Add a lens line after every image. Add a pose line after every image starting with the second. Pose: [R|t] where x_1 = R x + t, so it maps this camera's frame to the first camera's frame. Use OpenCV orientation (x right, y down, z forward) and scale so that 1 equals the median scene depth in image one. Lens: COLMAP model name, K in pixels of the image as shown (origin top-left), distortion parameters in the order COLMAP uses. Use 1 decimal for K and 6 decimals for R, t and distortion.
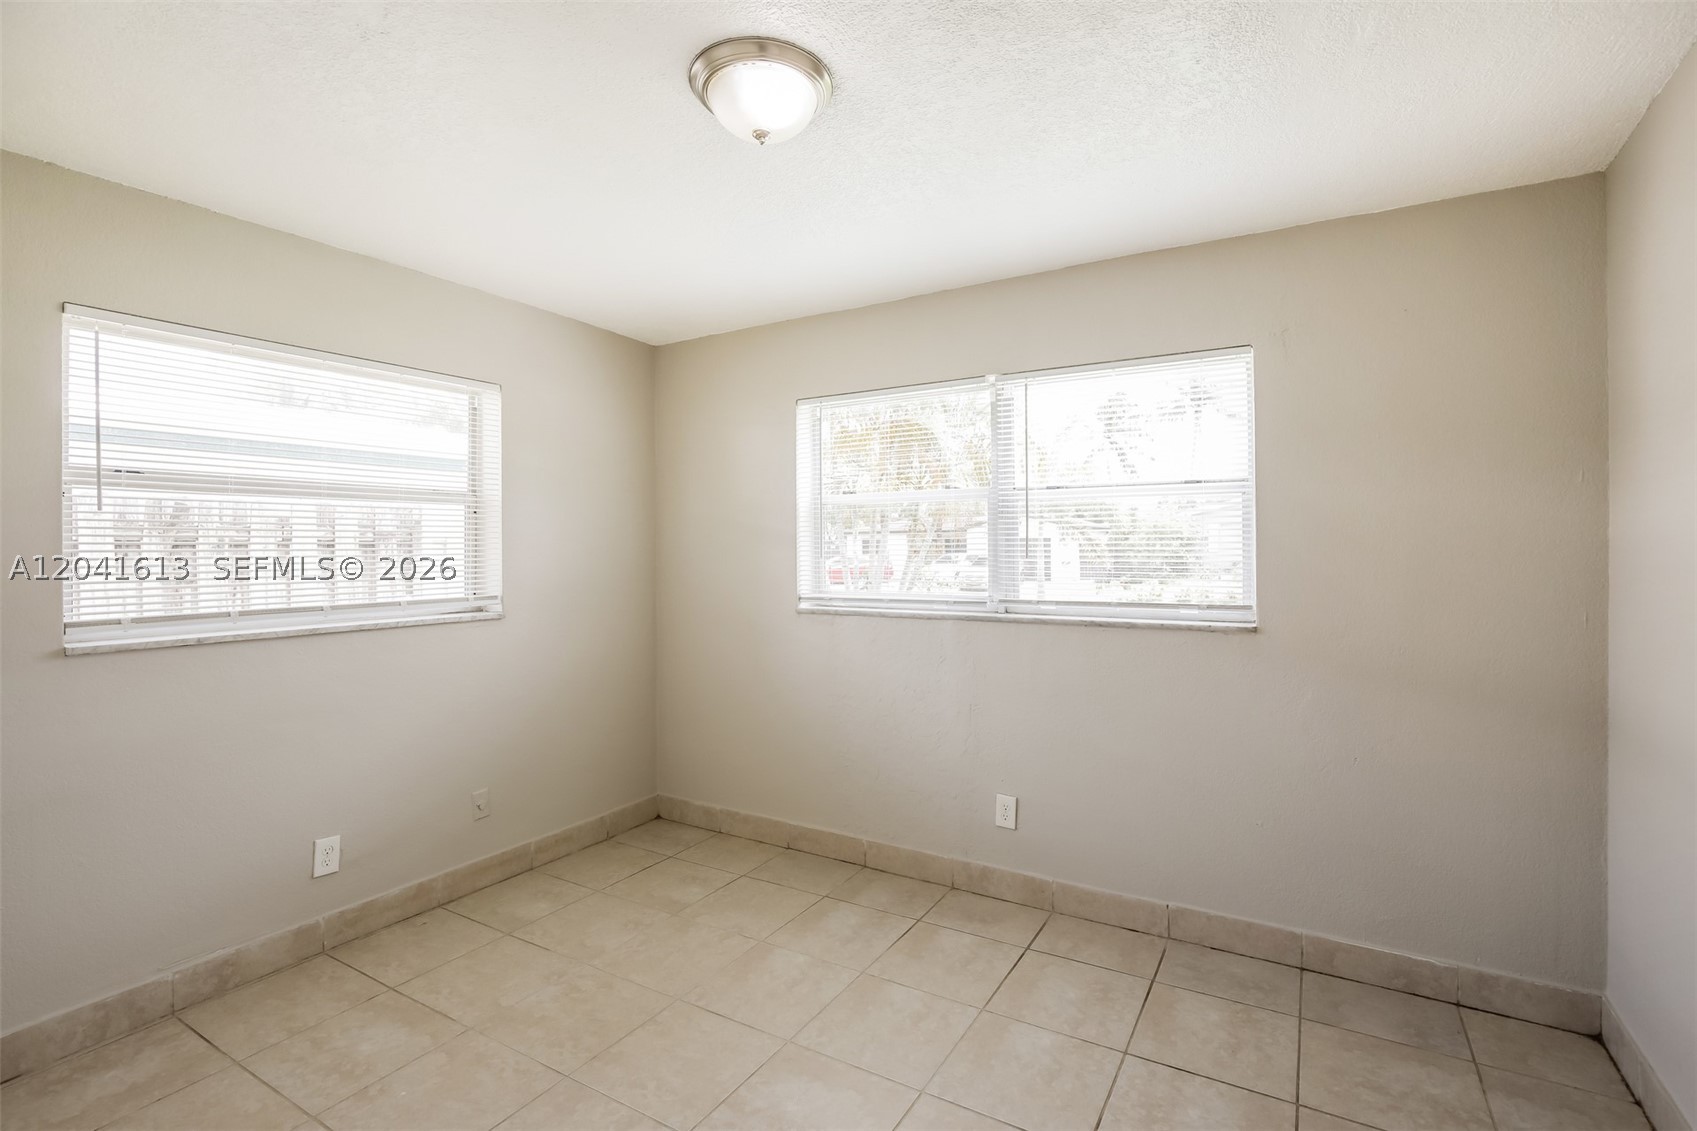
lens RADIAL K [[774.9, 0, 866.5], [0, 774.9, 551.4], [0, 0, 1]] dist [-0.001902, -0.000353]
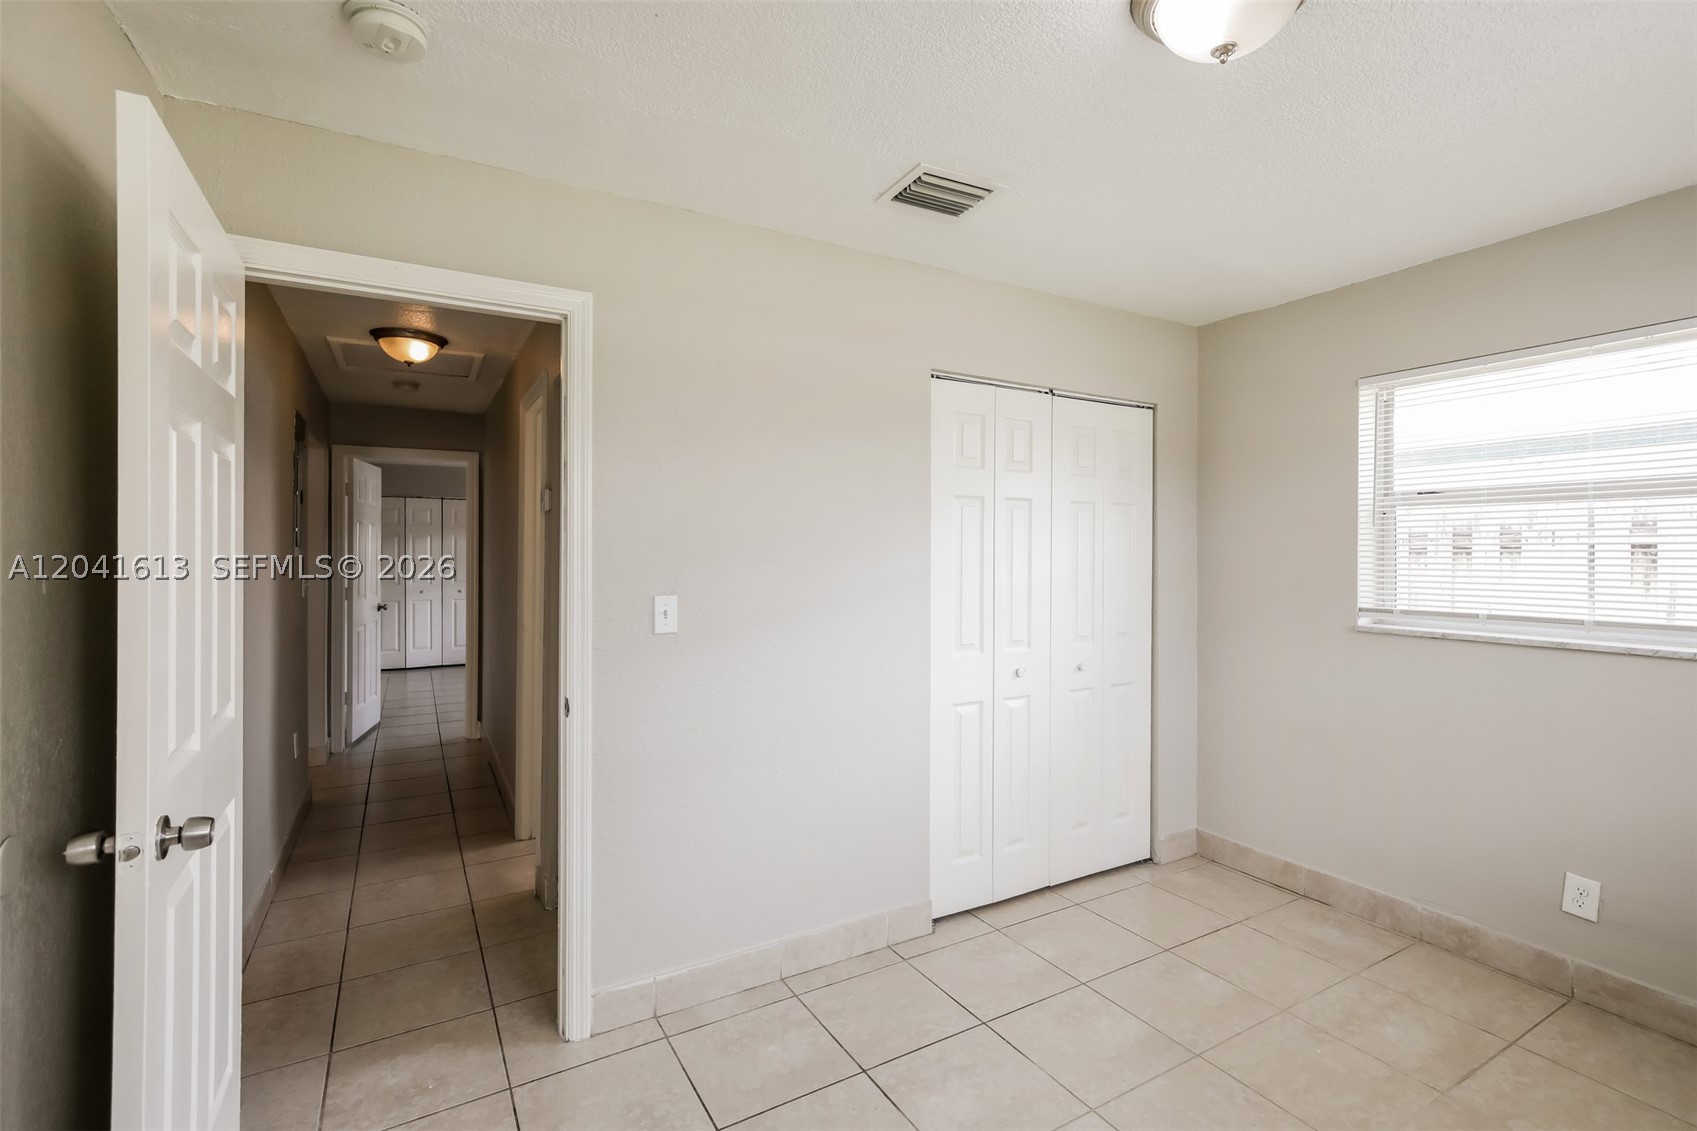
lens RADIAL K [[774.9, 0, 866.5], [0, 774.9, 551.4], [0, 0, 1]] dist [-0.001902, -0.000353]
pose [[-0.482805, 0.001702, -0.875726, 0.520187], [-0.004705, 0.999979, 0.004537, -0.009944], [0.875715, 0.006311, -0.482786, 0.741142]]
